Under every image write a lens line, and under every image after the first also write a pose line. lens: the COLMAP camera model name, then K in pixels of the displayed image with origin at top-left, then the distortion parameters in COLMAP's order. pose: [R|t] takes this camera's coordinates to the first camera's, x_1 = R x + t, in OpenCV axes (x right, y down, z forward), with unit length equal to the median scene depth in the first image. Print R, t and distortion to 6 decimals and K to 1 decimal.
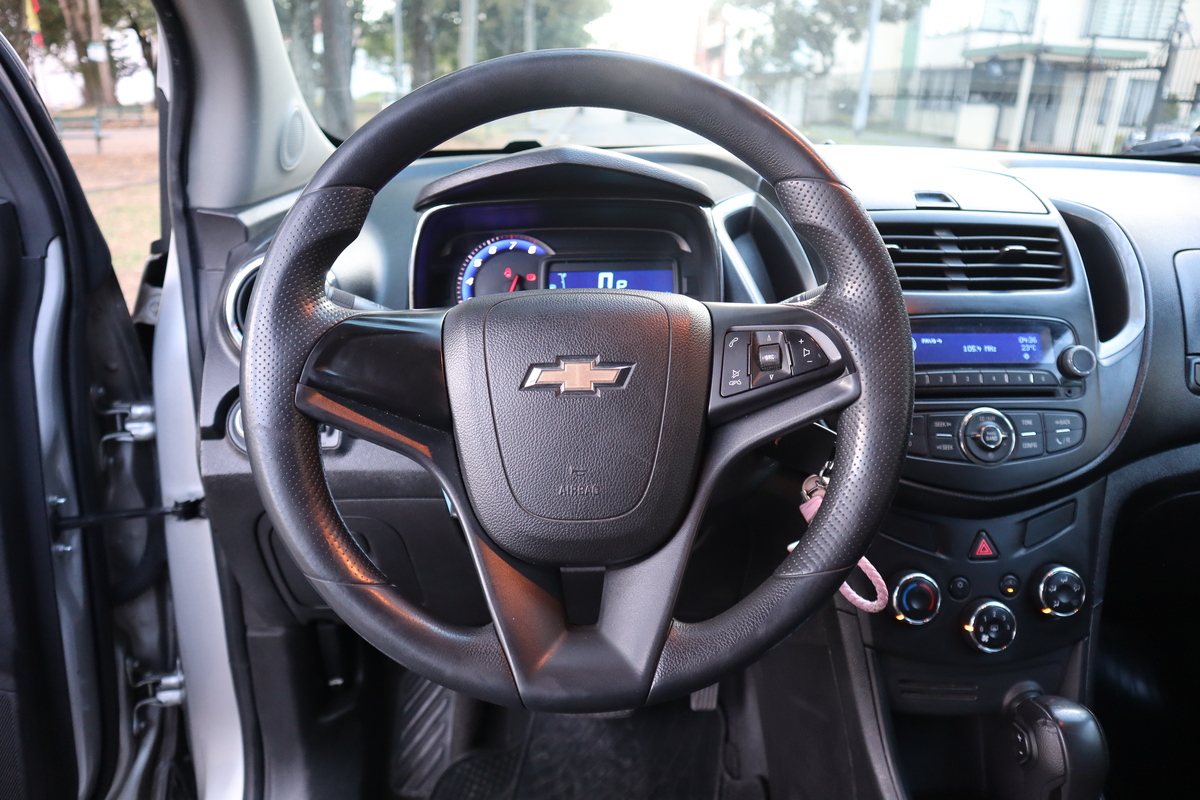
lens RADIAL K [[818.2, 0, 595.7], [0, 818.2, 395.4], [0, 0, 1]] dist [-0.132665, 0.078892]
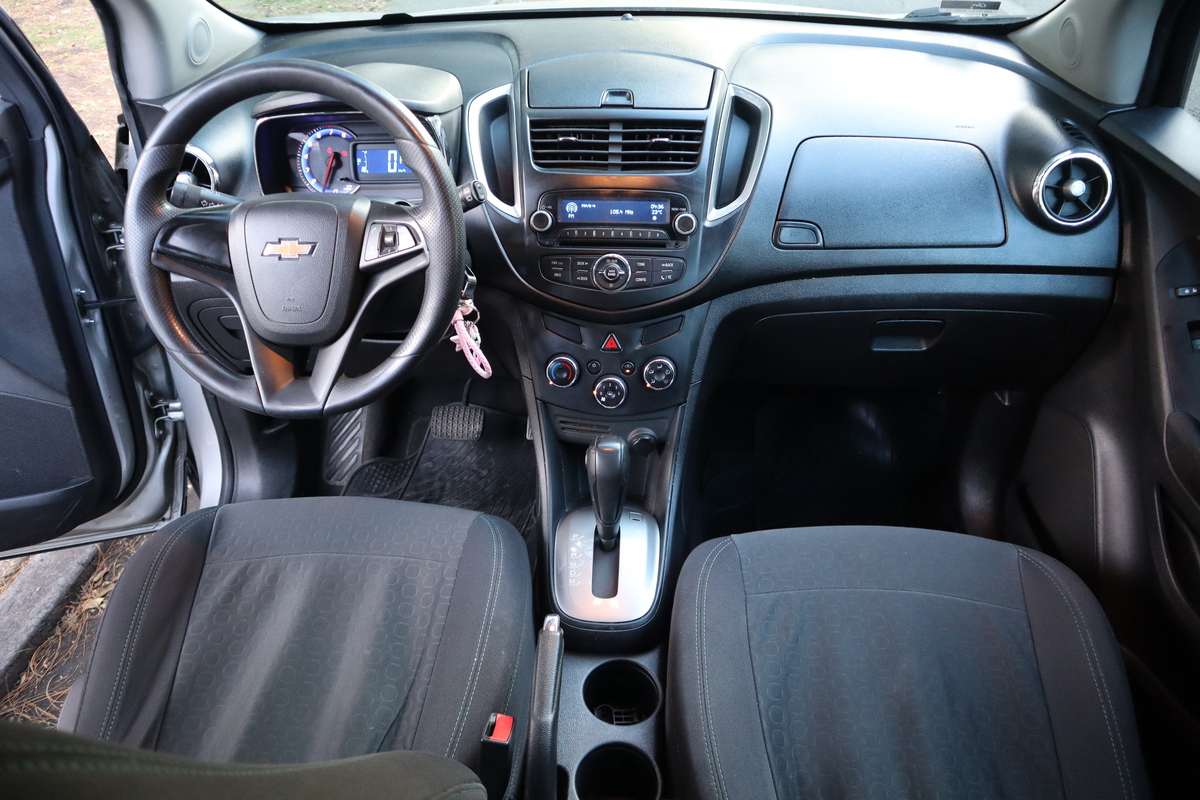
lens RADIAL K [[807.2, 0, 600.0], [0, 807.2, 400.0], [0, 0, 1]] dist [-0.146809, 0.080341]
pose [[0.996025, 0.048210, -0.074902, 0.527498], [-0.023557, 0.953501, 0.300467, -0.158949], [0.085904, -0.297509, 0.950847, -0.486884]]
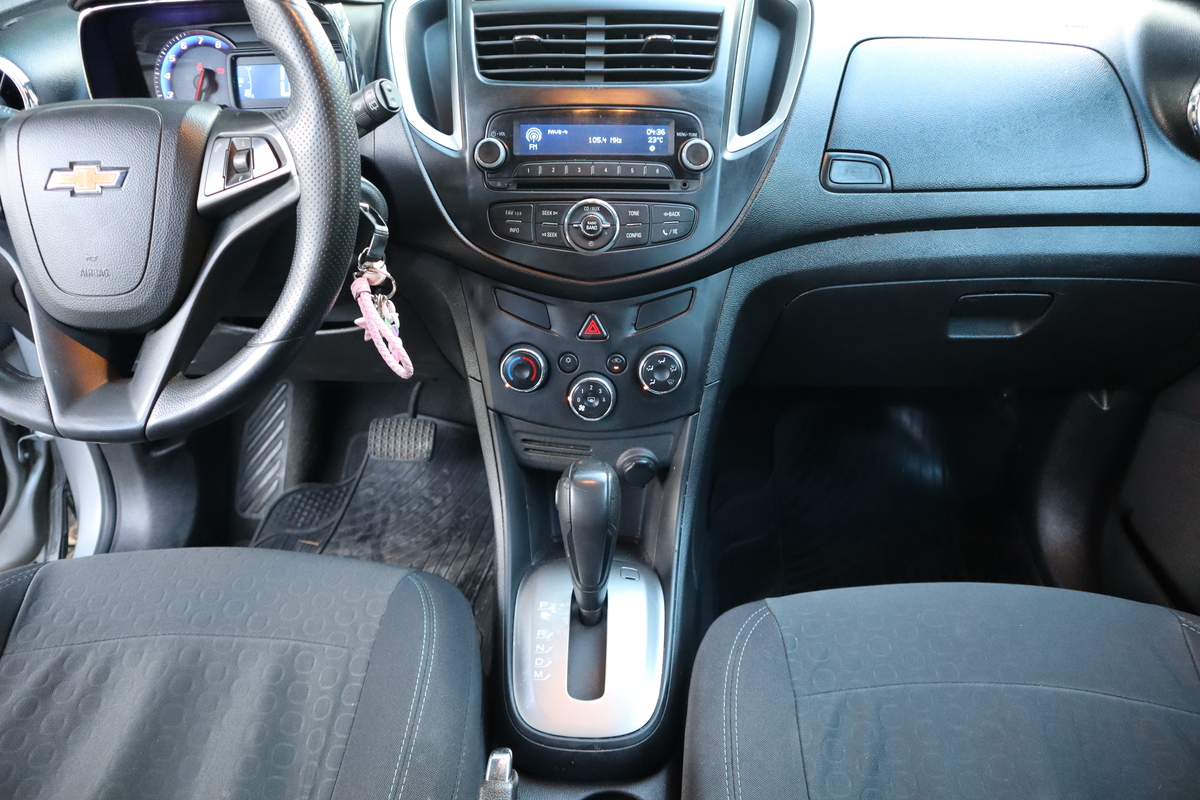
lens RADIAL K [[818.2, 0, 595.7], [0, 818.2, 395.4], [0, 0, 1]] dist [-0.132665, 0.078892]
pose [[0.997187, 0.036867, -0.065266, 0.509283], [-0.016748, 0.958260, 0.285406, -0.037038], [0.073064, -0.283510, 0.956182, -0.094709]]
